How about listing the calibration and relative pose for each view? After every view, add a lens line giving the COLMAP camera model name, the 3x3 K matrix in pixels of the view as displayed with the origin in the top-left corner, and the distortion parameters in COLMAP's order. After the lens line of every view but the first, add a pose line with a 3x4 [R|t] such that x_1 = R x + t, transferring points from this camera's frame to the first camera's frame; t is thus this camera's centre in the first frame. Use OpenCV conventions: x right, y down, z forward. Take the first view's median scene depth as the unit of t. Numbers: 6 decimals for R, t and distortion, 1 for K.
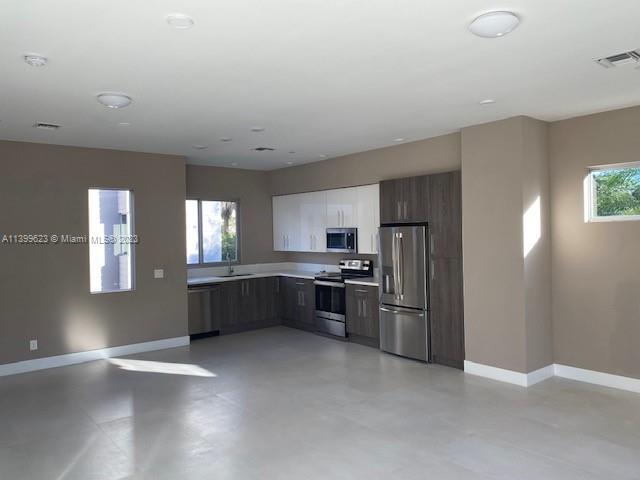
lens RADIAL K [[492.3, 0, 320.0], [0, 492.3, 240.0], [0, 0, 1]] dist [0.009854, 0.000202]
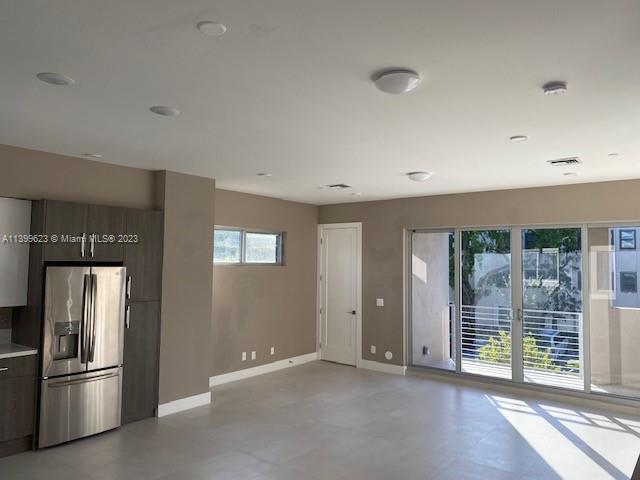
lens RADIAL K [[492.3, 0, 320.0], [0, 492.3, 240.0], [0, 0, 1]] dist [0.009854, 0.000202]
pose [[-0.233975, 0.058042, 0.970509, -0.542823], [0.010904, 0.998310, -0.057076, -0.016553], [-0.972181, -0.002772, -0.234212, 0.669889]]
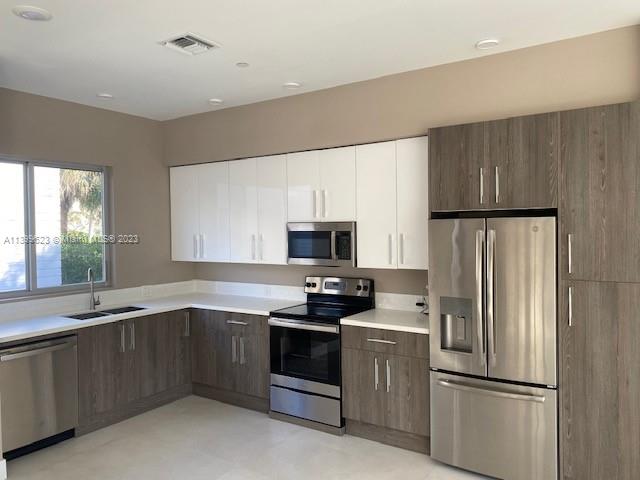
lens RADIAL K [[490.3, 0, 320.0], [0, 490.3, 240.0], [0, 0, 1]] dist [-0.006597, -0.009194]
pose [[0.953490, -0.001201, 0.301422, -0.119915], [0.000747, 0.999998, 0.001624, -0.004552], [-0.301423, -0.001323, 0.953490, 0.471371]]
